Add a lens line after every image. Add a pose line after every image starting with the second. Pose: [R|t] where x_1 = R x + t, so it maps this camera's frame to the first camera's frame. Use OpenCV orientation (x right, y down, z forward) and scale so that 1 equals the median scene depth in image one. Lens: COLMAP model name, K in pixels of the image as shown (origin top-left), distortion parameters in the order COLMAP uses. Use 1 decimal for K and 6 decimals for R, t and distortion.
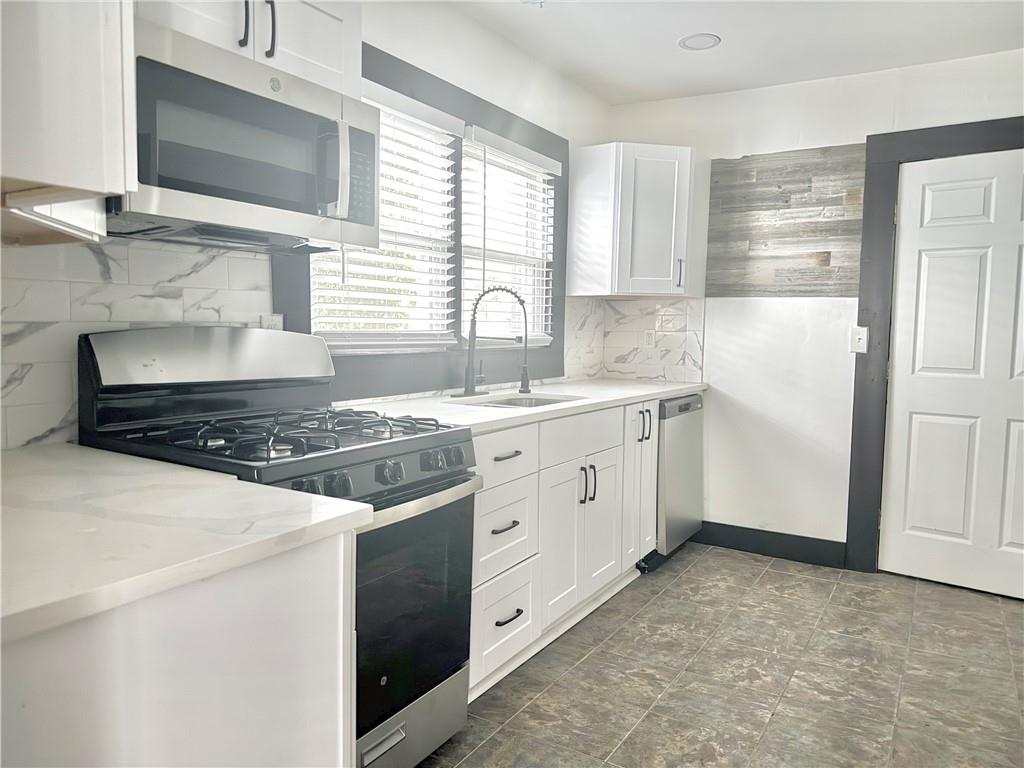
lens RADIAL K [[719.0, 0, 512.7], [0, 719.0, 376.4], [0, 0, 1]] dist [0.012750, 0.001391]
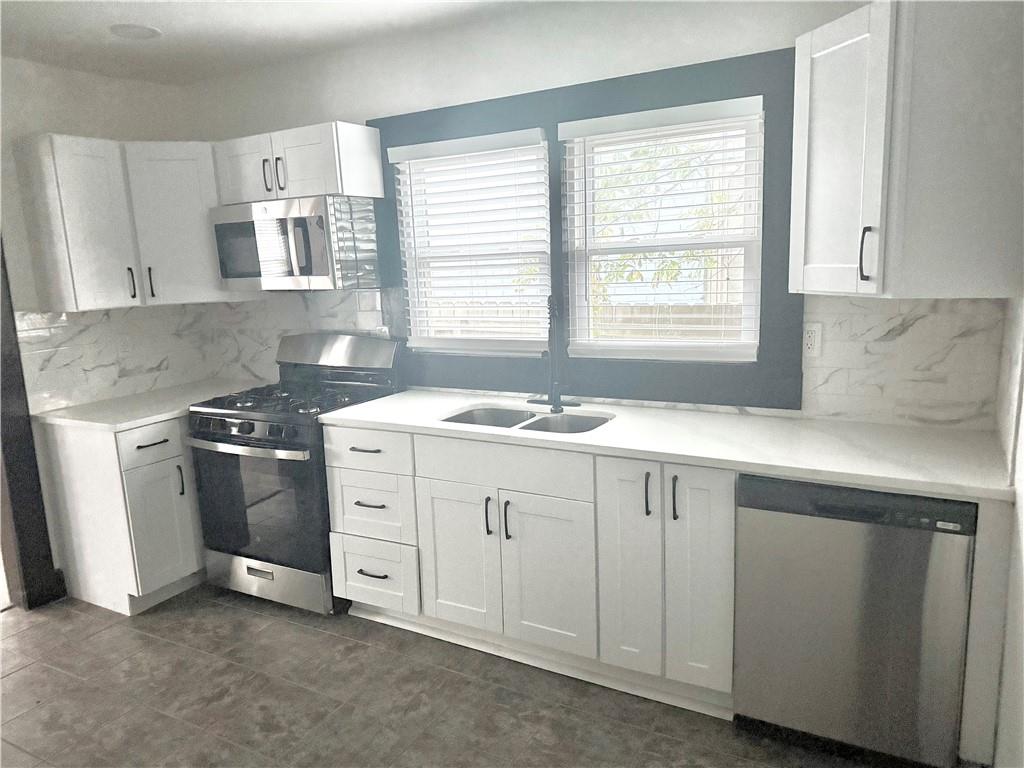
lens RADIAL K [[719.0, 0, 512.4], [0, 719.0, 390.5], [0, 0, 1]] dist [0.012750, 0.001391]
pose [[0.042986, 0.156445, -0.986751, 0.936722], [-0.029686, 0.987428, 0.155259, -0.148976], [0.998635, 0.022619, 0.047090, 0.910646]]
